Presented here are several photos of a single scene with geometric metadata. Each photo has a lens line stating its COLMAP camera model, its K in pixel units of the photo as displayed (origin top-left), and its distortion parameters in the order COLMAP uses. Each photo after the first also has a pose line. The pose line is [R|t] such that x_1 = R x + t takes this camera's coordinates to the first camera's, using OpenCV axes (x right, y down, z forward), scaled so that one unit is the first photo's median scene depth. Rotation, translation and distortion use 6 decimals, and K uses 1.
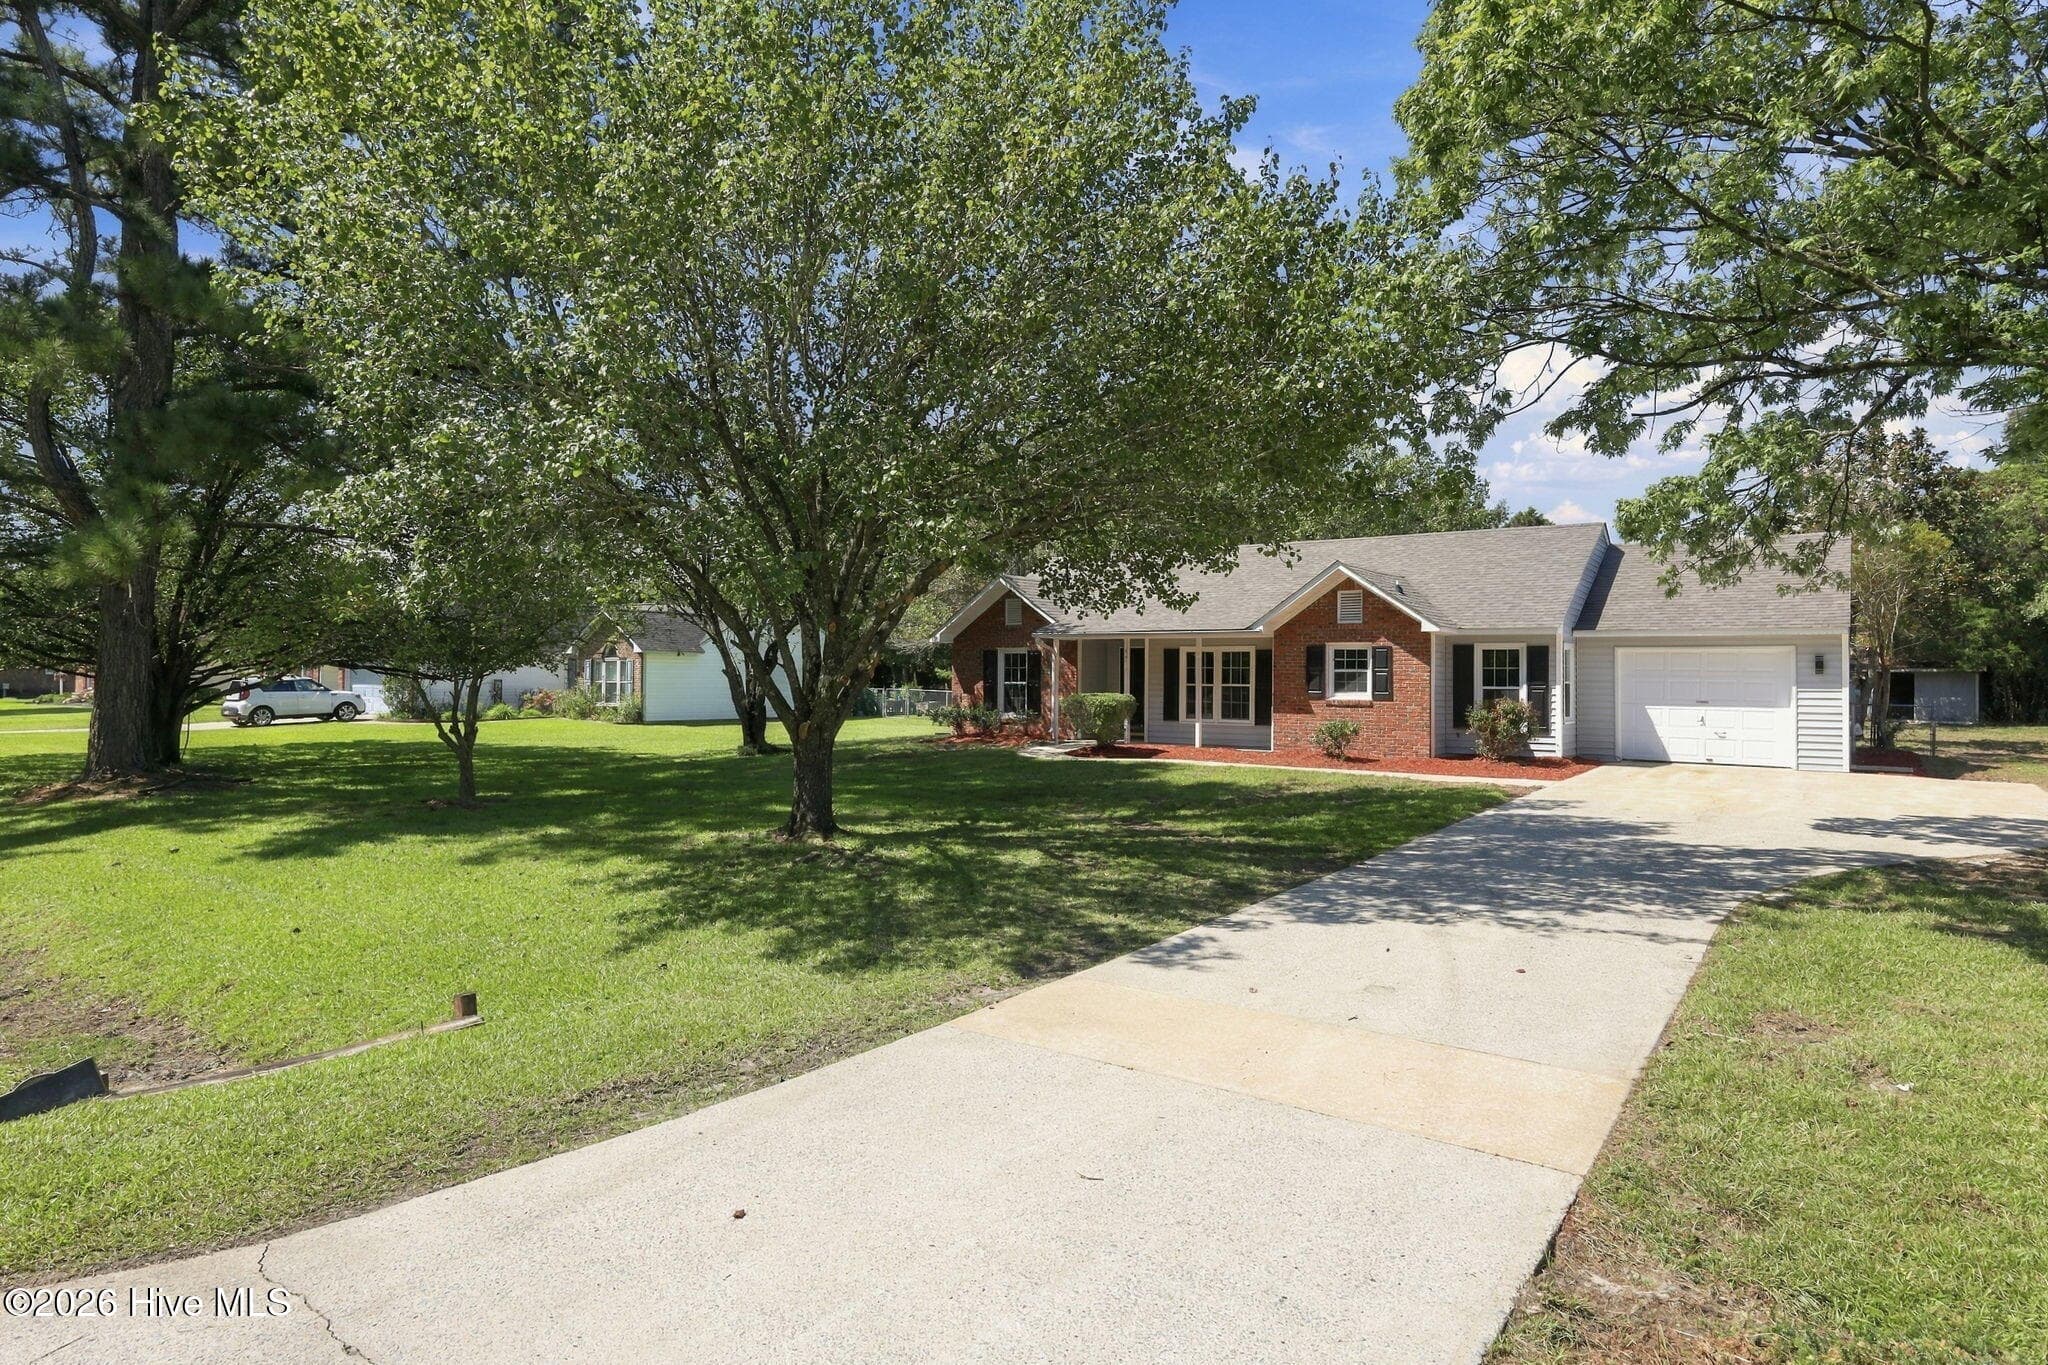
lens RADIAL K [[1161.4, 0, 1024.0], [0, 1161.4, 682.5], [0, 0, 1]] dist [0.000422, 0.000639]
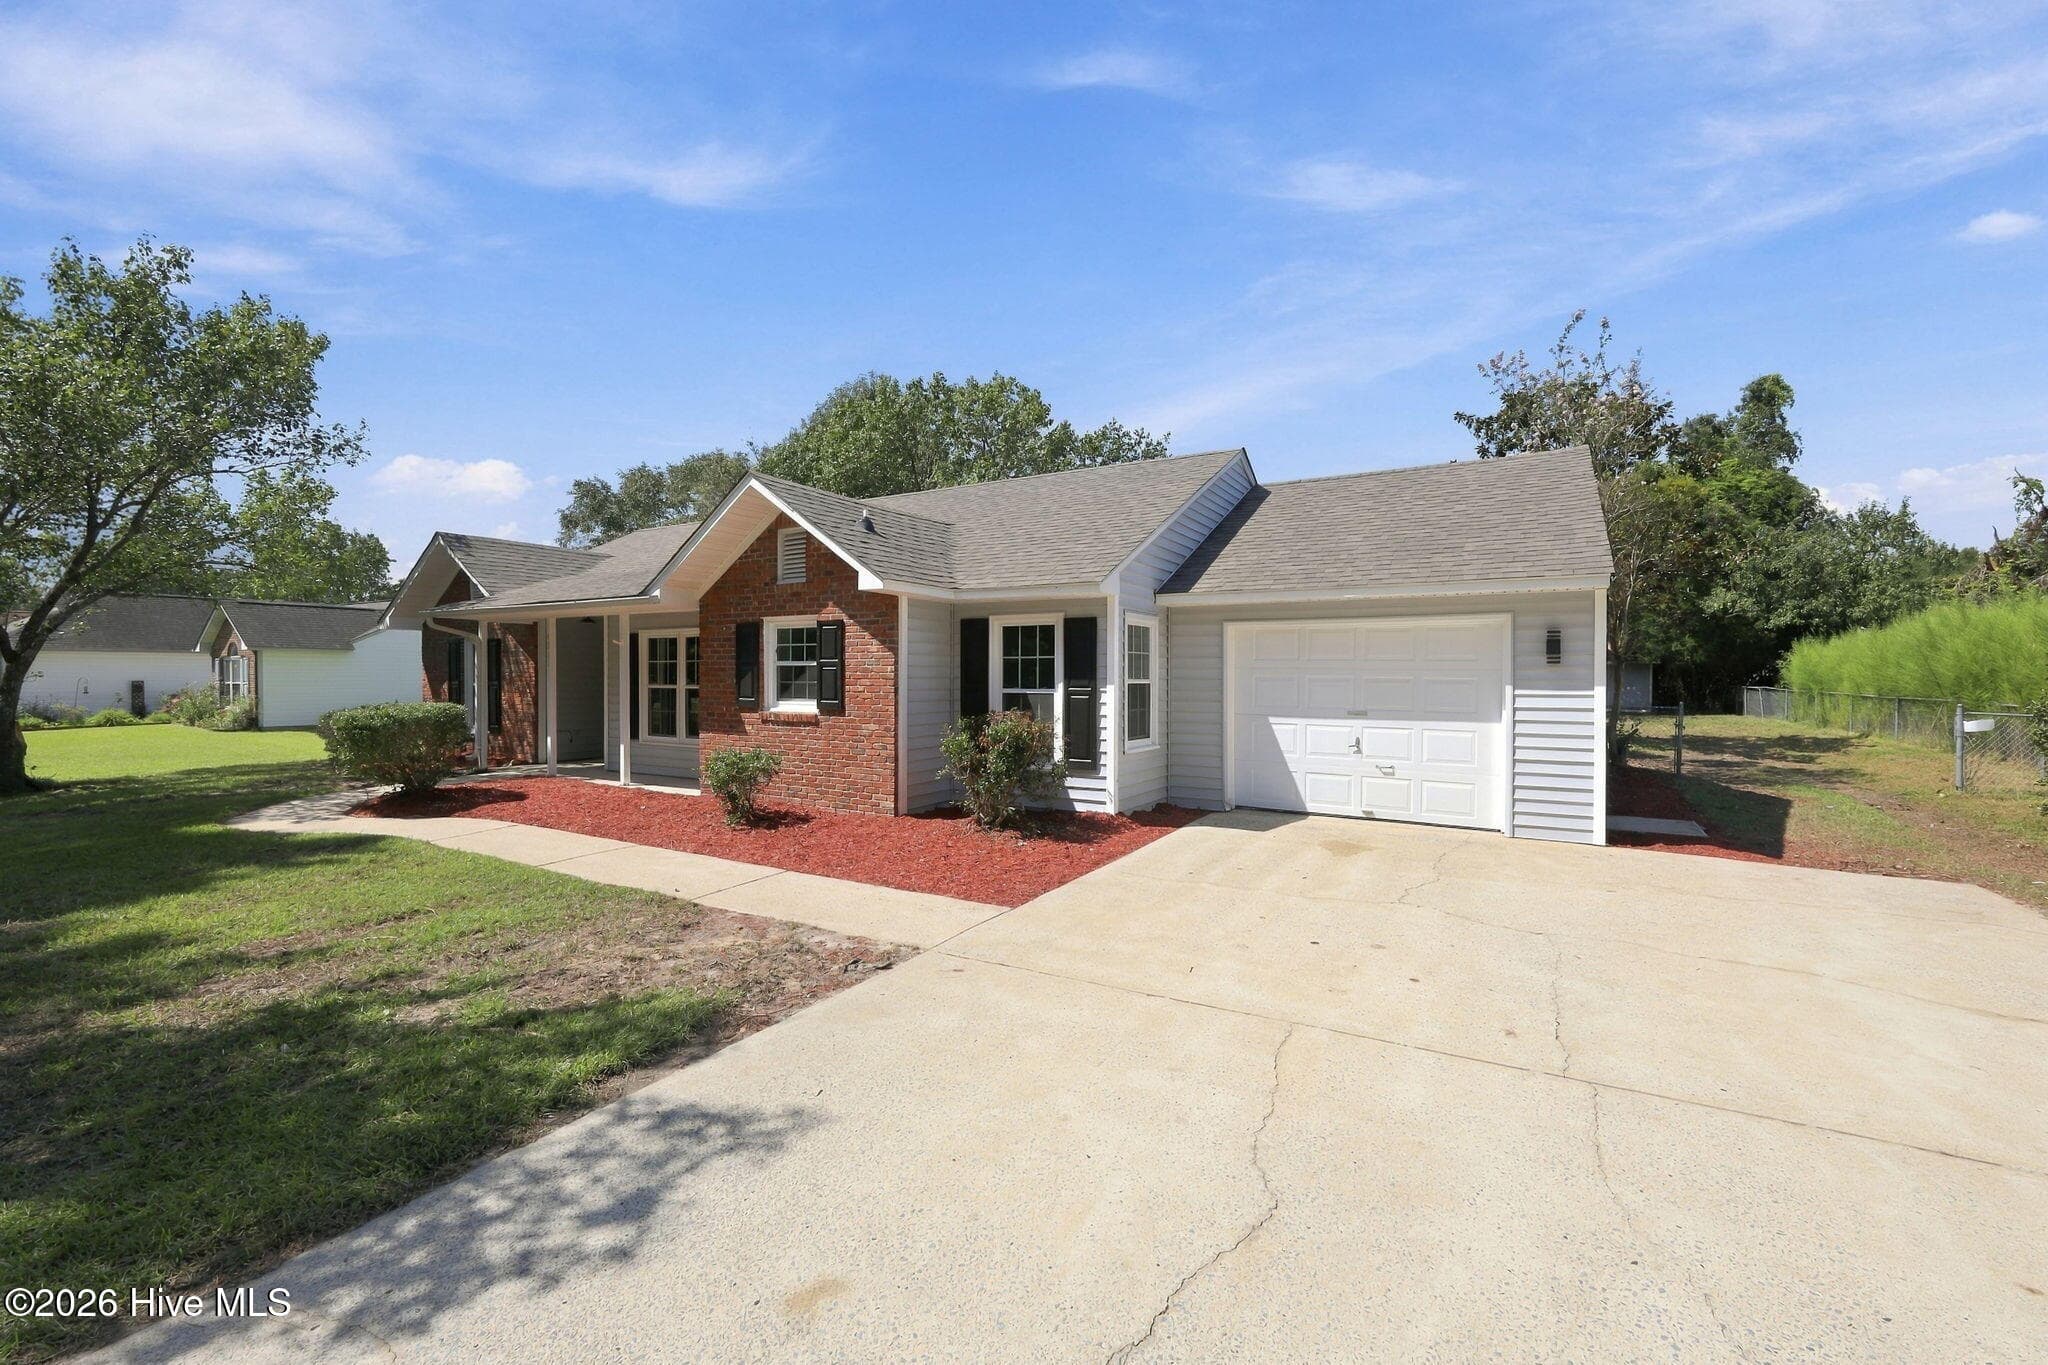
lens RADIAL K [[834.7, 0, 1020.7], [0, 834.7, 685.1], [0, 0, 1]] dist [-0.000917, 0.000136]
pose [[0.997443, -0.007519, 0.071064, 0.374507], [0.006813, 0.999925, 0.010170, -0.002644], [-0.071135, -0.009660, 0.997420, 0.576480]]
